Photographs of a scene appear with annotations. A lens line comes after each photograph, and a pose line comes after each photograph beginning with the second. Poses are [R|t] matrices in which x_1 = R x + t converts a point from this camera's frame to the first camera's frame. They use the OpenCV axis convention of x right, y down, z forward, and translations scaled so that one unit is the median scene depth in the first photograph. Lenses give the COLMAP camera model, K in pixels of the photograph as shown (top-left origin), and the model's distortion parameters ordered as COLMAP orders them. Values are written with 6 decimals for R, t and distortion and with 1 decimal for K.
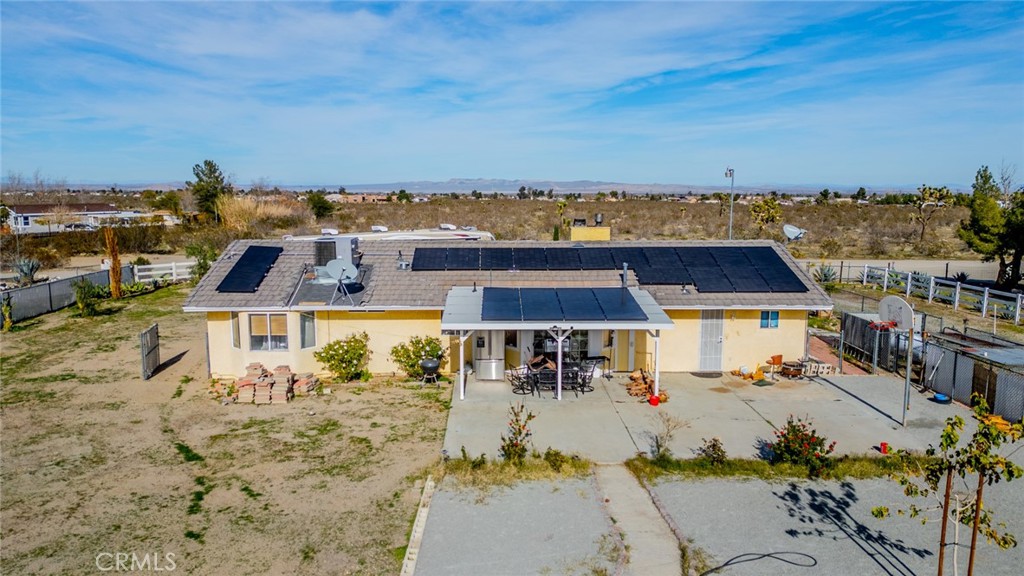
lens RADIAL K [[744.1, 0, 528.0], [0, 744.1, 288.9], [0, 0, 1]] dist [0.093064, -0.095729]
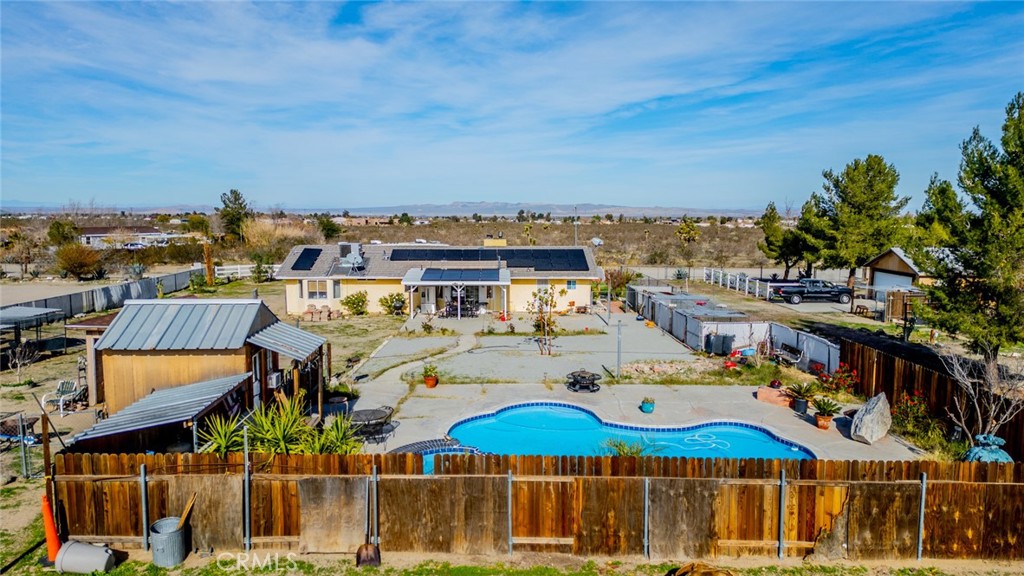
lens RADIAL K [[744.1, 0, 528.0], [0, 744.1, 288.9], [0, 0, 1]] dist [0.093064, -0.095729]
pose [[0.999999, -0.001058, 0.000762, 0.030640], [0.001080, 0.999557, -0.029750, 0.016454], [-0.000731, 0.029751, 0.999557, -0.142432]]
